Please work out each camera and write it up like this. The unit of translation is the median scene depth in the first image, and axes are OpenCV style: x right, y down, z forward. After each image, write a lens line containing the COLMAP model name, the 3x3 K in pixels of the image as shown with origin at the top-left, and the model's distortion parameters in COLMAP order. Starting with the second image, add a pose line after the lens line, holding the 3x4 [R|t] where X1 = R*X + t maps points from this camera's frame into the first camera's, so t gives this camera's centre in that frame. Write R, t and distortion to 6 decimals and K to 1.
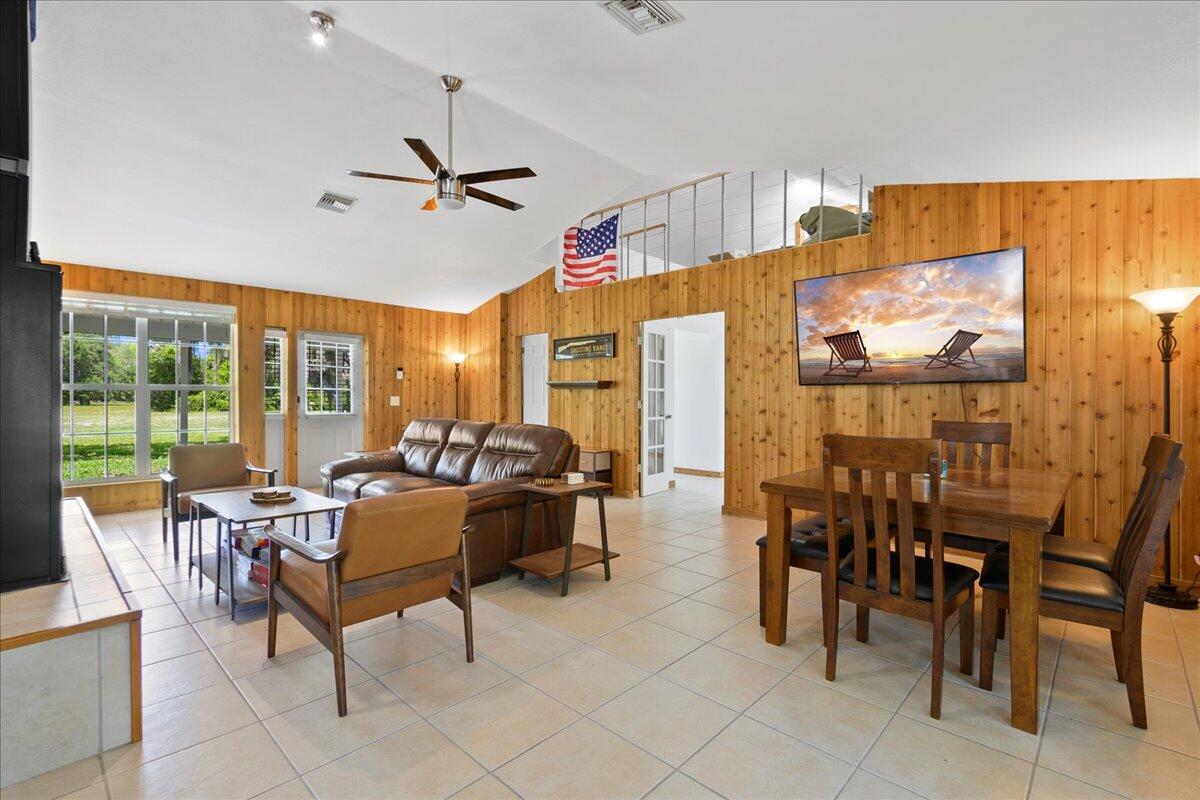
lens RADIAL K [[554.4, 0, 596.5], [0, 554.4, 404.3], [0, 0, 1]] dist [-0.001953, -0.001539]
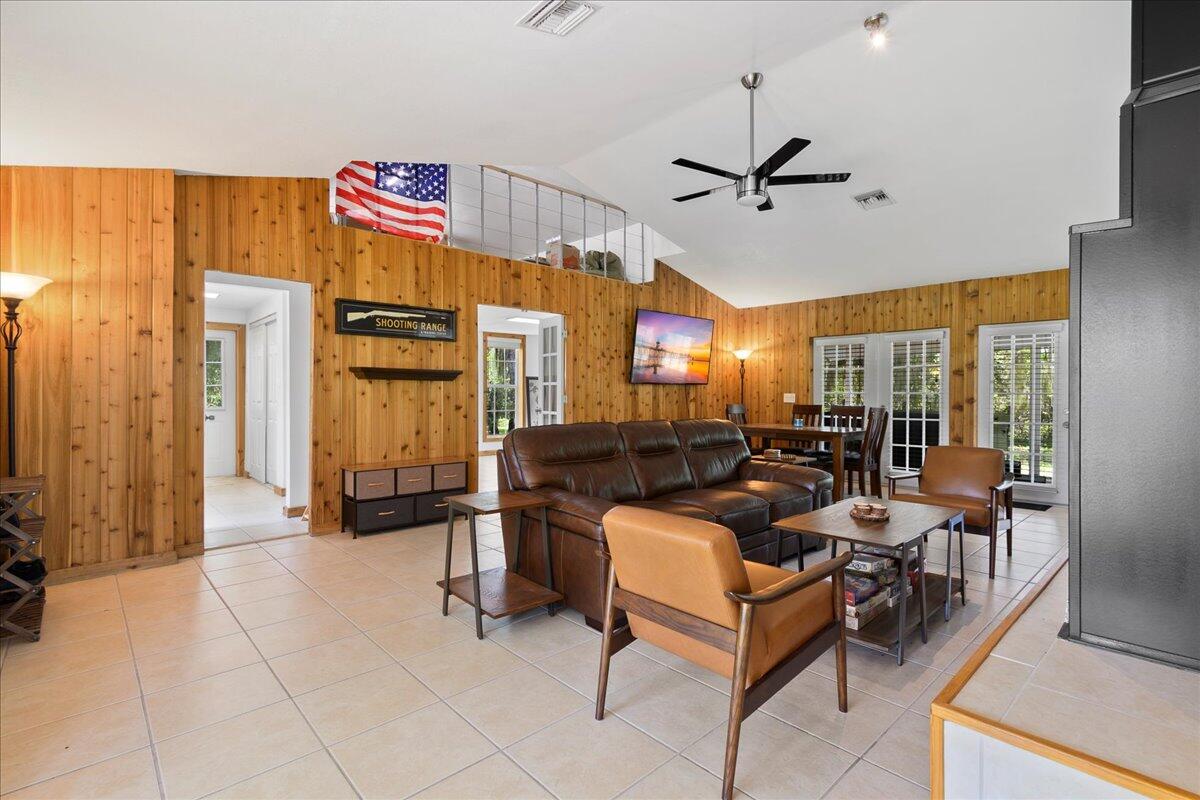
lens RADIAL K [[554.4, 0, 607.2], [0, 554.4, 390.8], [0, 0, 1]] dist [-0.001953, -0.001539]
pose [[0.046368, -0.003456, 0.998918, -0.763212], [0.005258, 0.999981, 0.003216, -0.015295], [-0.998911, 0.005103, 0.046385, 0.748021]]
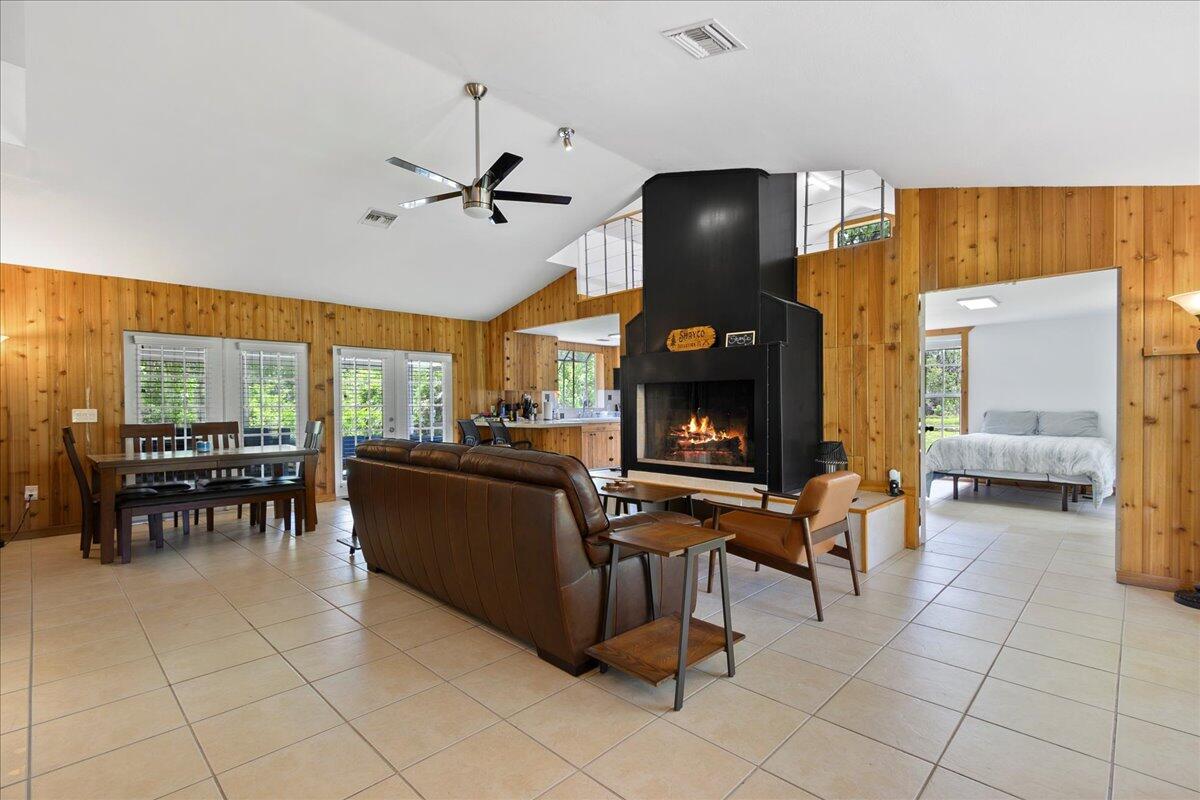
lens RADIAL K [[554.4, 0, 599.4], [0, 554.4, 404.9], [0, 0, 1]] dist [-0.001953, -0.001539]
pose [[-0.999999, 0.001225, -0.000061, -0.271454], [0.001224, 0.999956, 0.009326, -0.016168], [0.000073, 0.009326, -0.999957, 1.232405]]
